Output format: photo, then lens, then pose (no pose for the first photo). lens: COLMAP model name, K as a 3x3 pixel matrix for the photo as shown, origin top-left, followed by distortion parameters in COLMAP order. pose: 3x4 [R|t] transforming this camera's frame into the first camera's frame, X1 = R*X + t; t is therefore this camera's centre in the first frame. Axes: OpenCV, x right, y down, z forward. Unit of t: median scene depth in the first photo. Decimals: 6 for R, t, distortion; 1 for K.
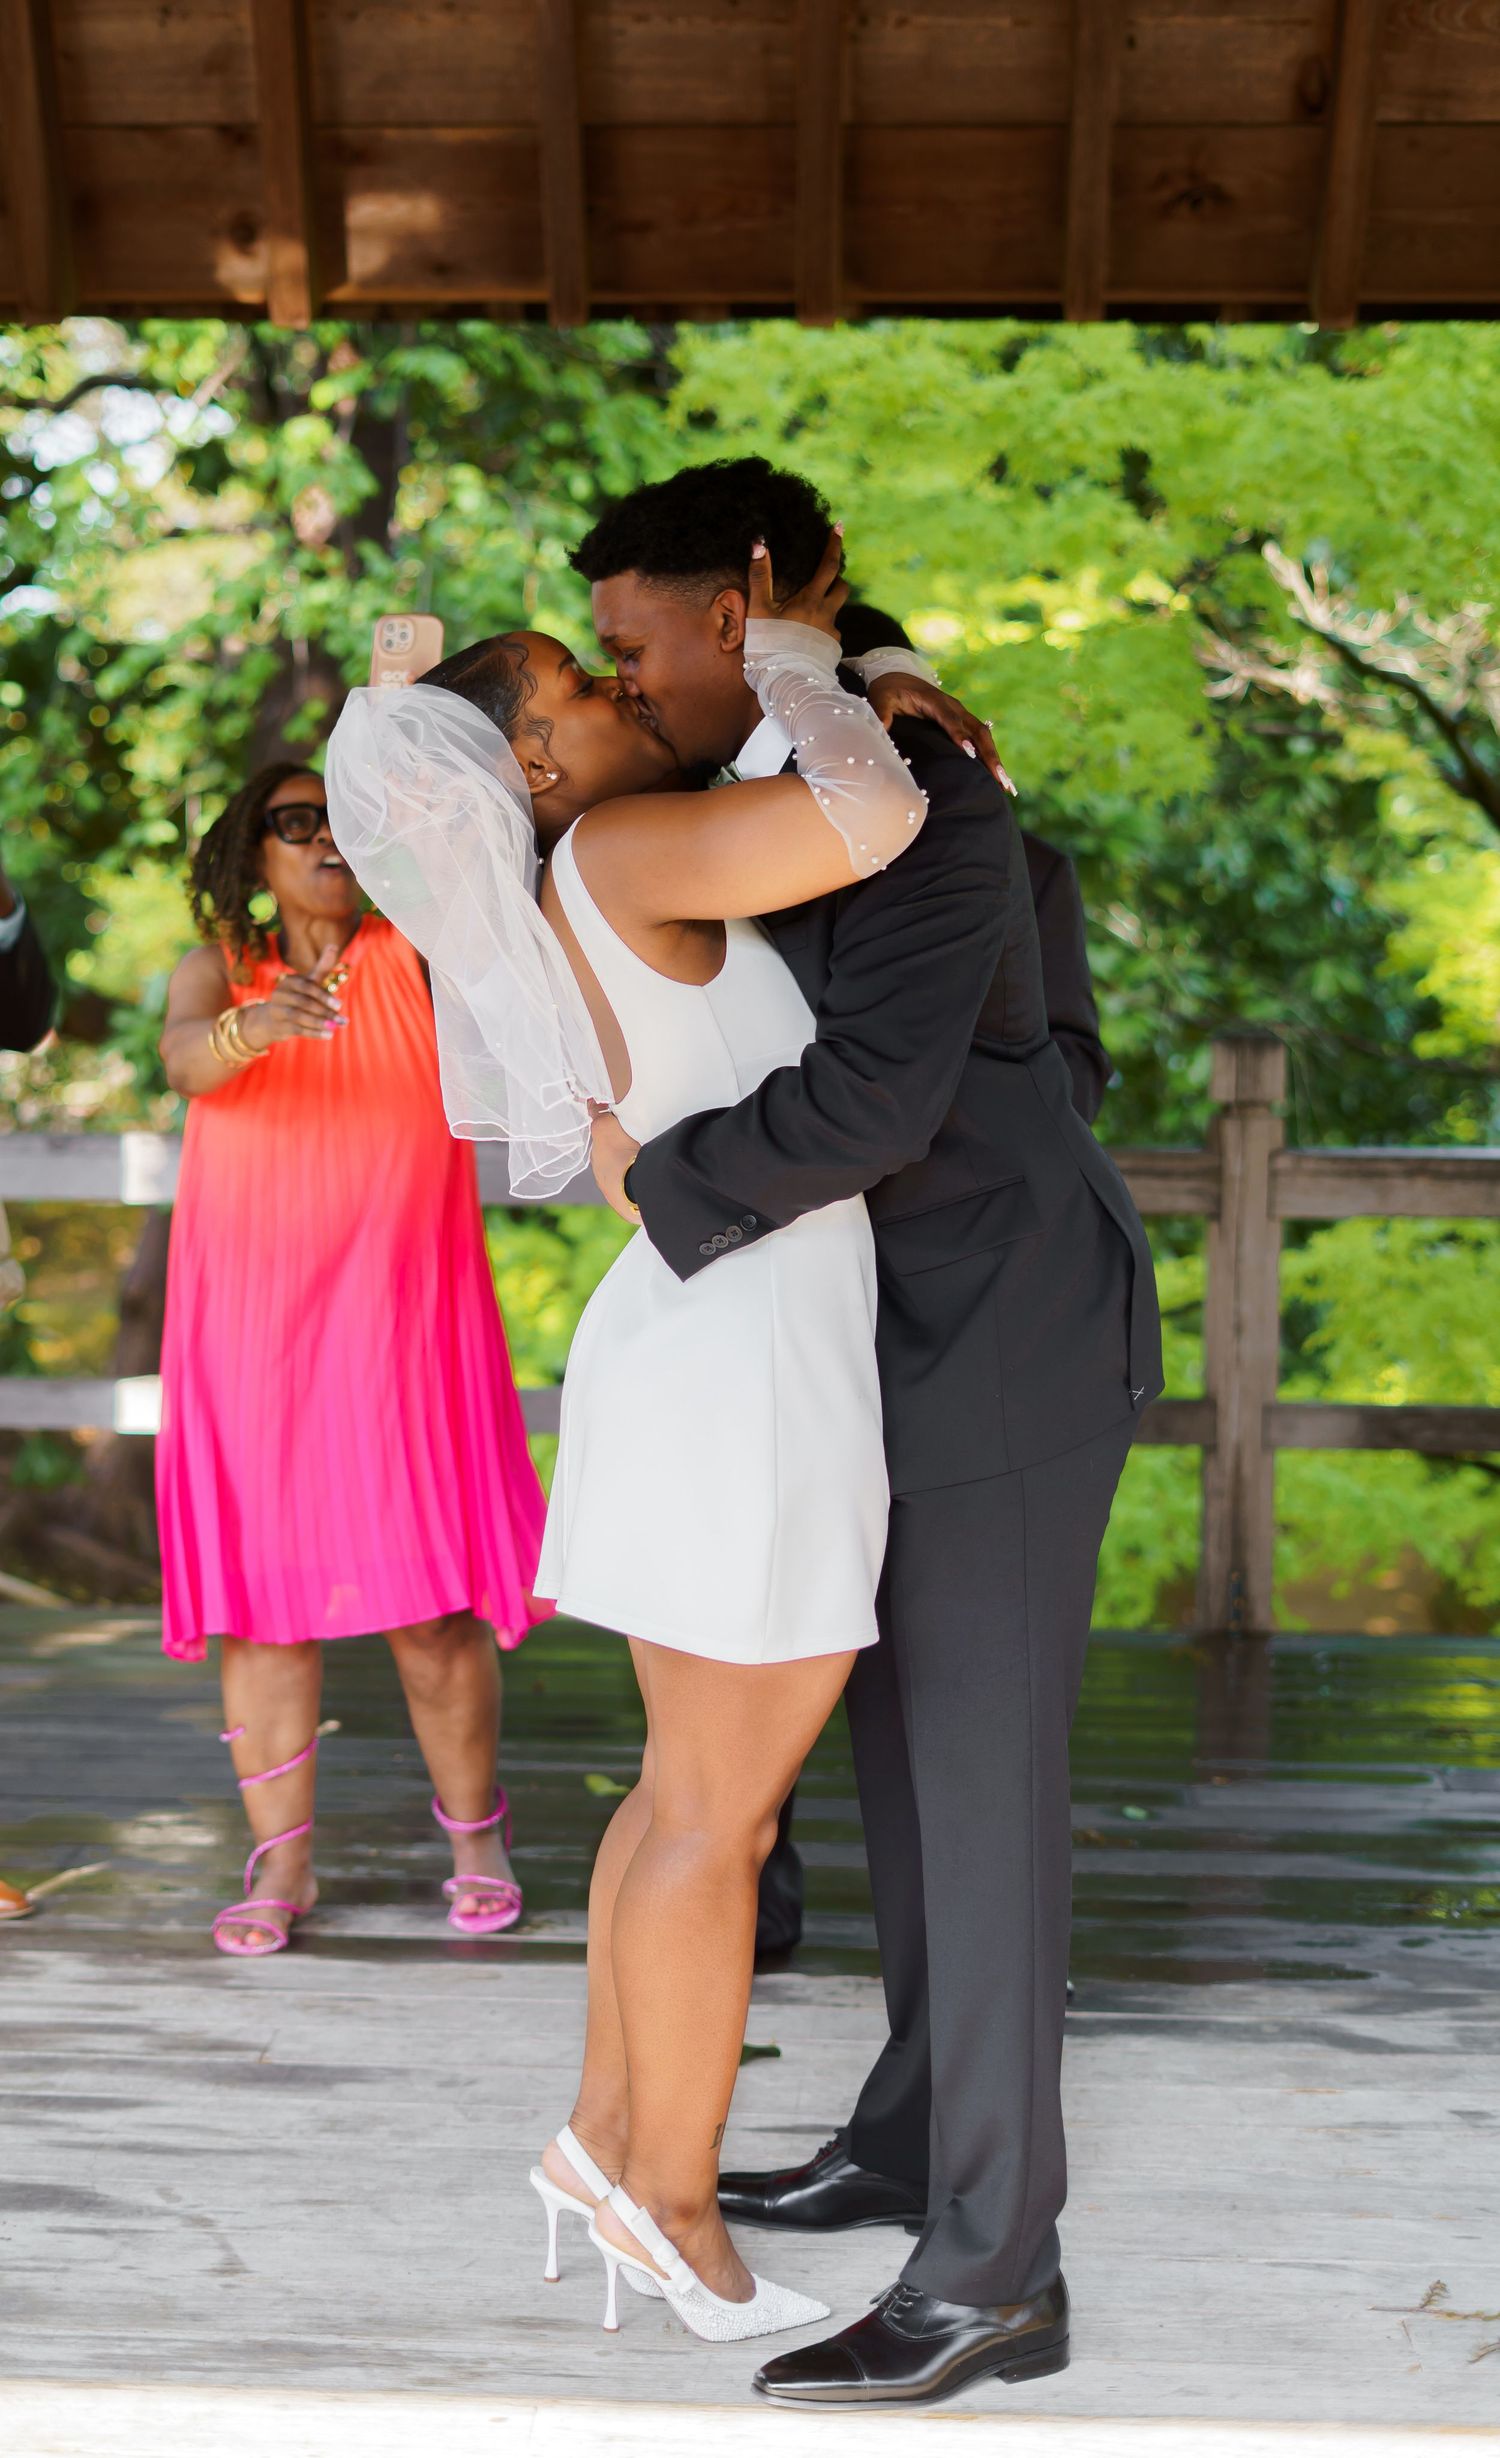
lens RADIAL K [[3694.3, 0, 669.6], [0, 3694.3, 1192.9], [0, 0, 1]] dist [-0.023197, 0.076779]
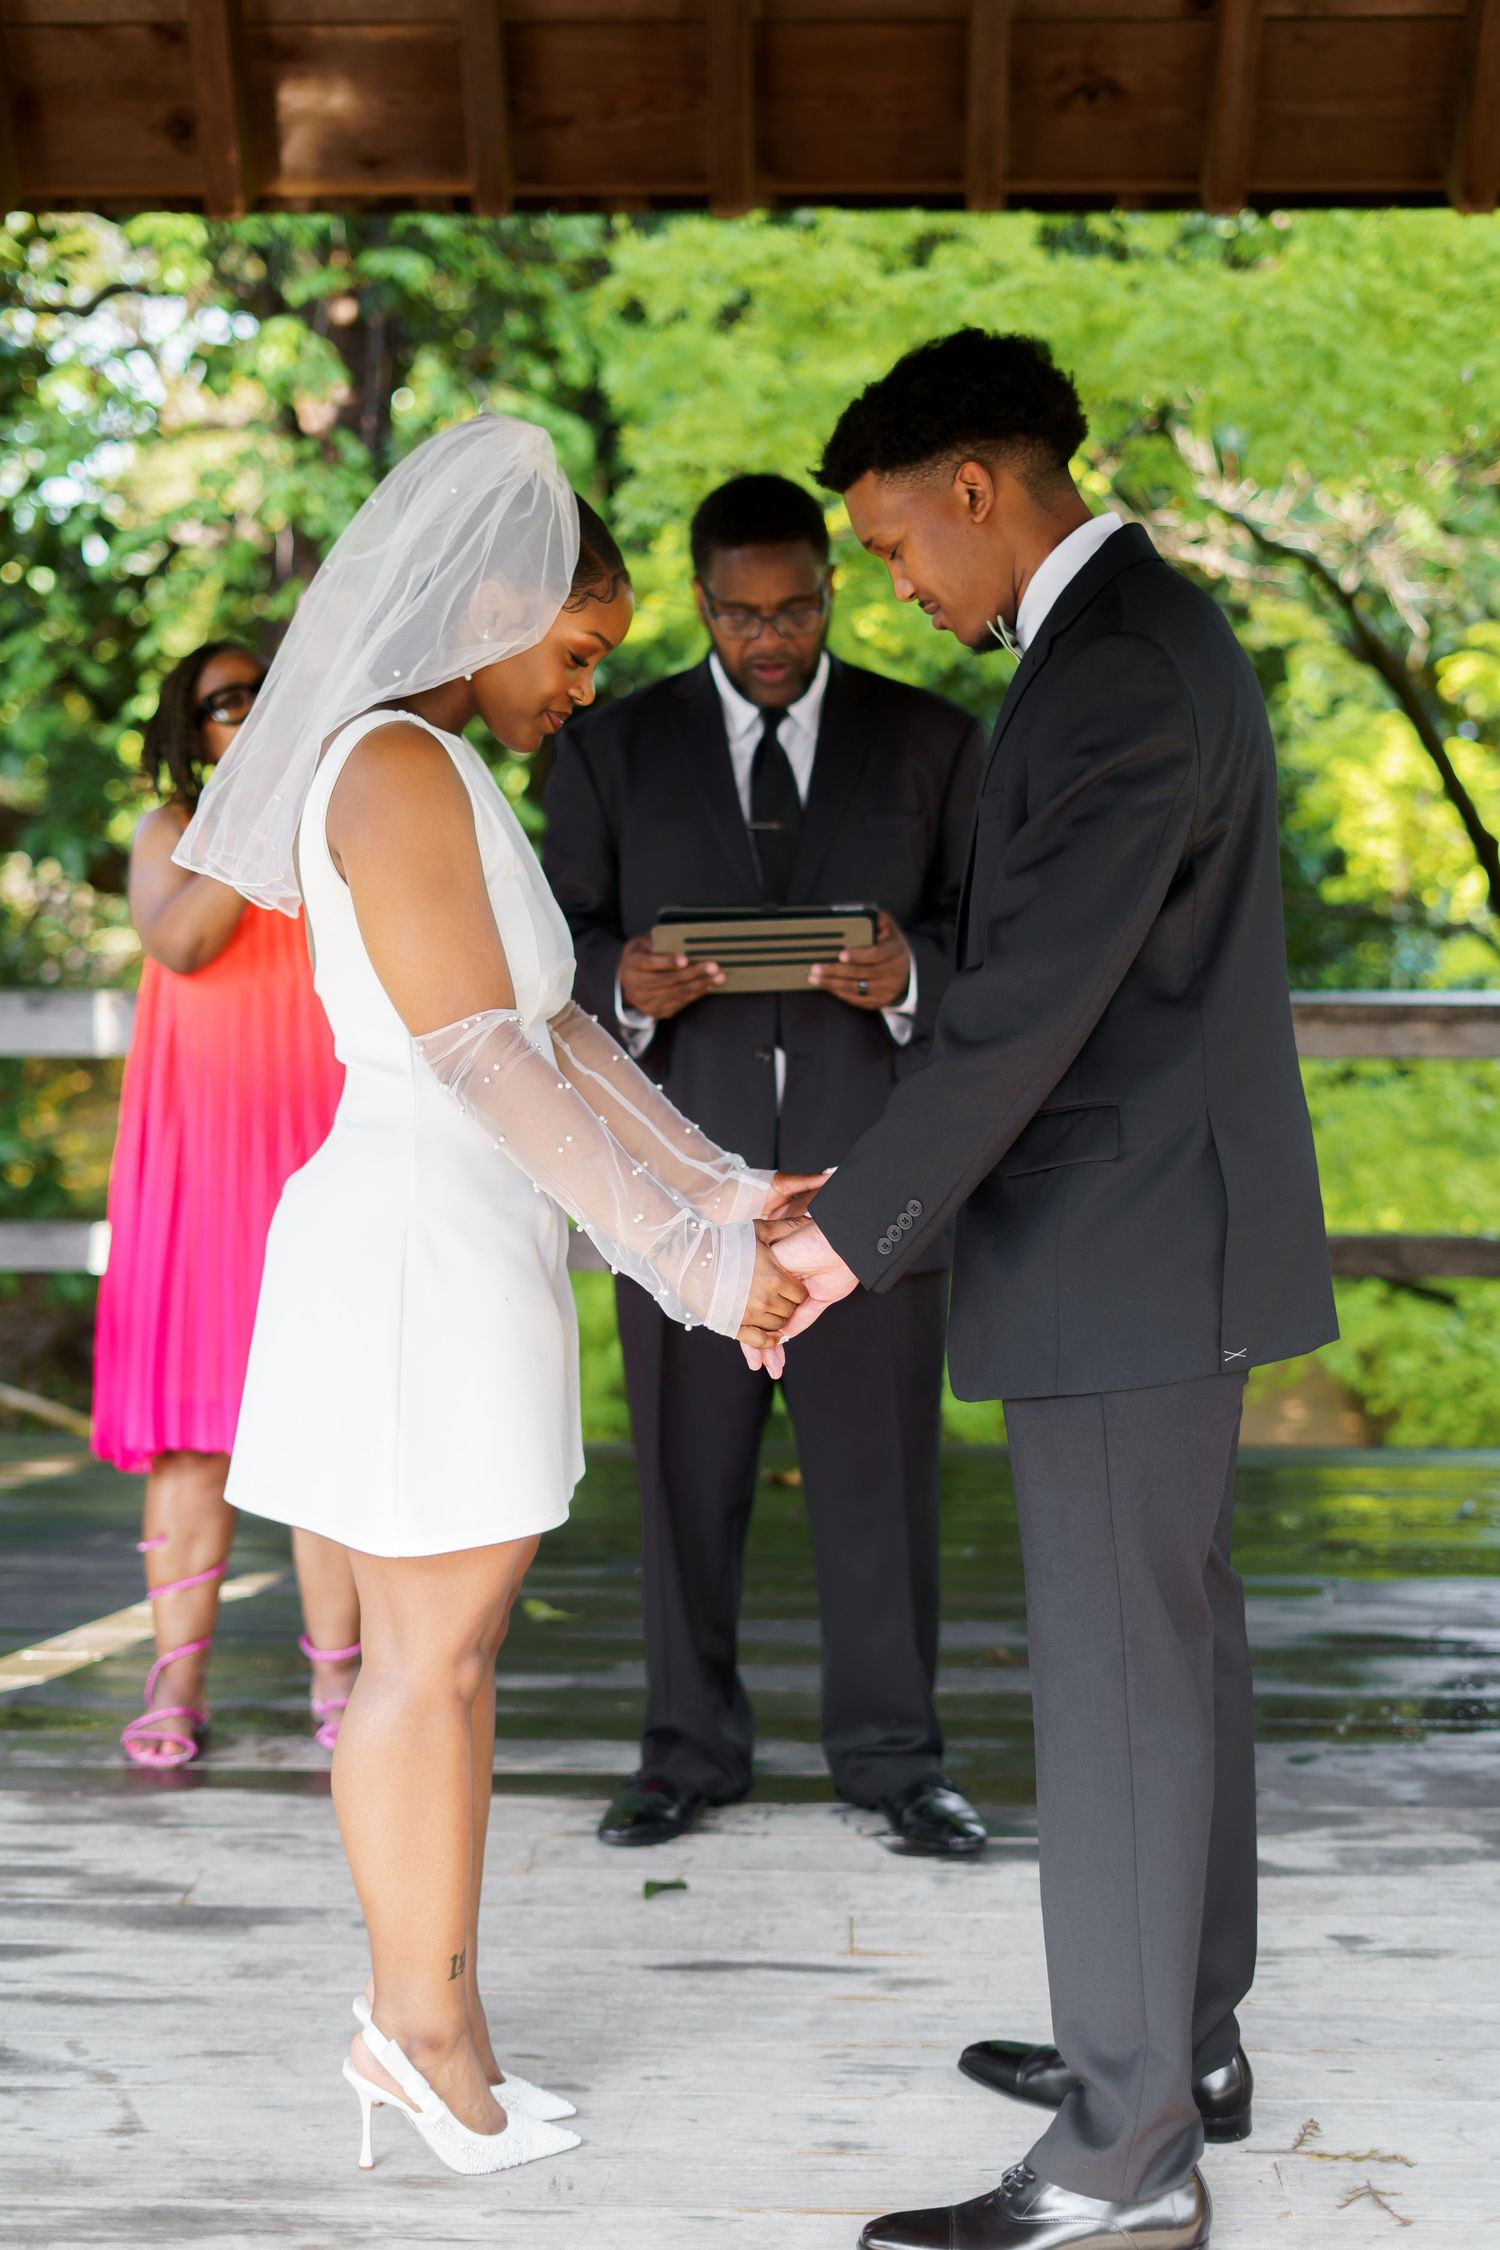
lens RADIAL K [[3259.4, 0, 750.0], [0, 3259.4, 1125.0], [0, 0, 1]] dist [-0.025124, 0.088803]
pose [[0.999760, -0.010231, 0.019363, 0.025338], [0.009580, 0.999394, 0.033453, -0.008997], [-0.019693, -0.033259, 0.999253, 0.072218]]
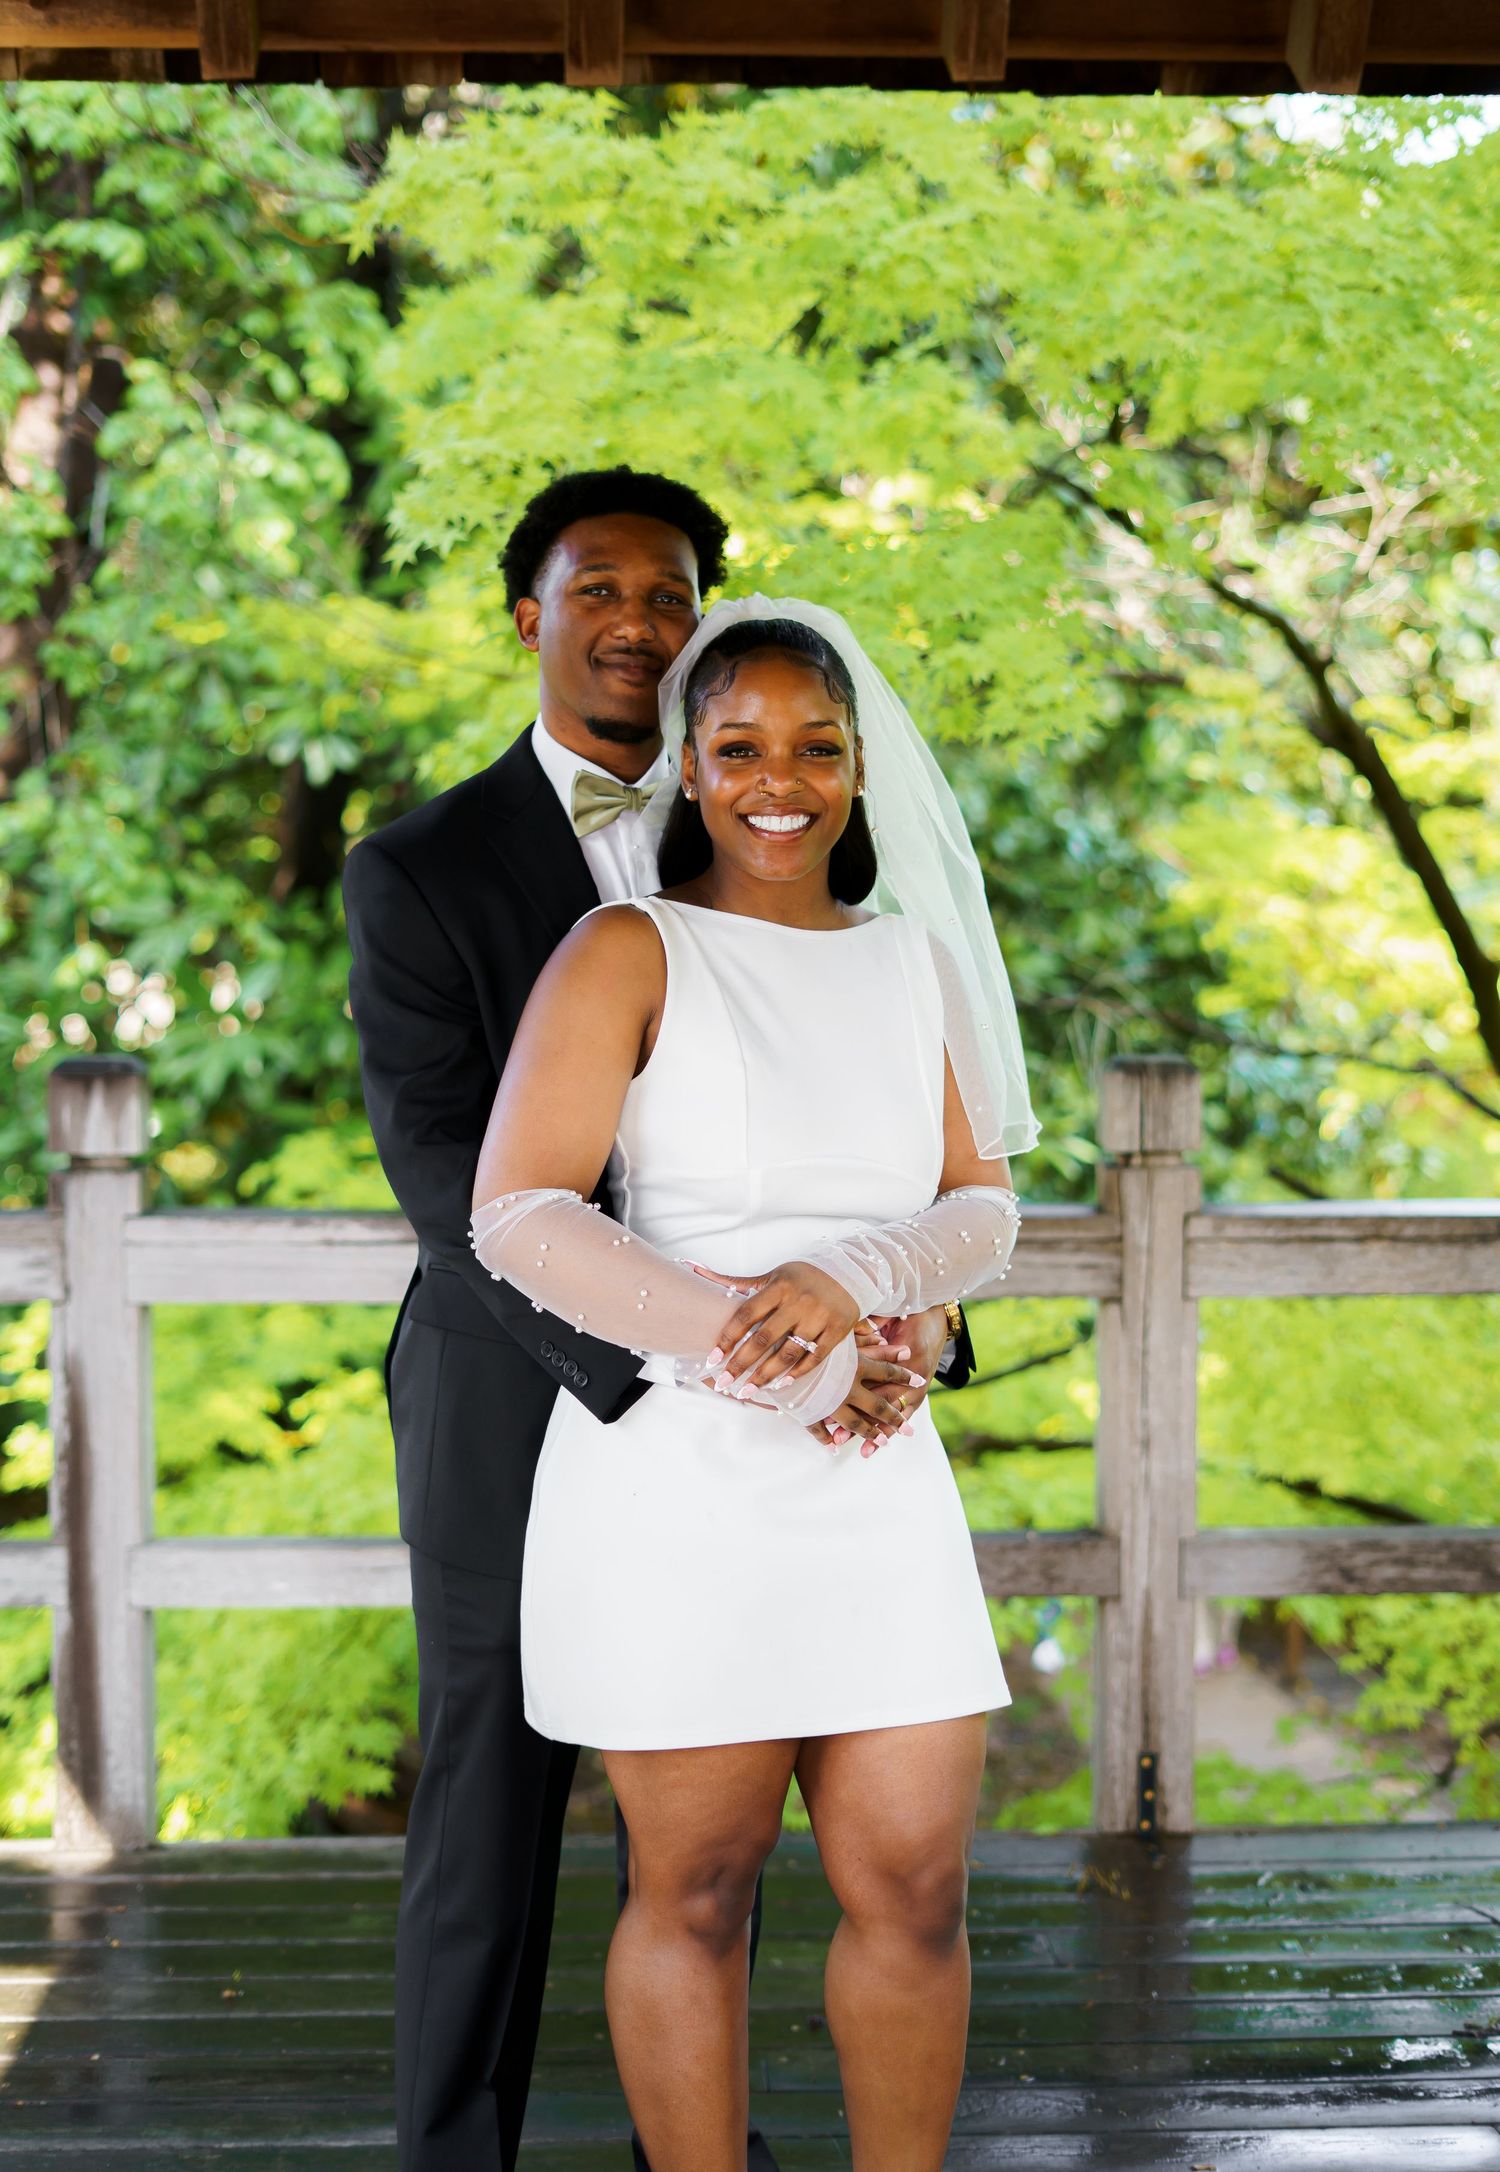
lens RADIAL K [[3259.6, 0, 750.4], [0, 3259.6, 1030.4], [0, 0, 1]] dist [-0.011532, 0.101445]
pose [[0.994453, -0.014553, 0.104168, 0.003276], [0.016221, 0.999753, -0.015182, -0.048515], [-0.103921, 0.016787, 0.994444, 0.400647]]
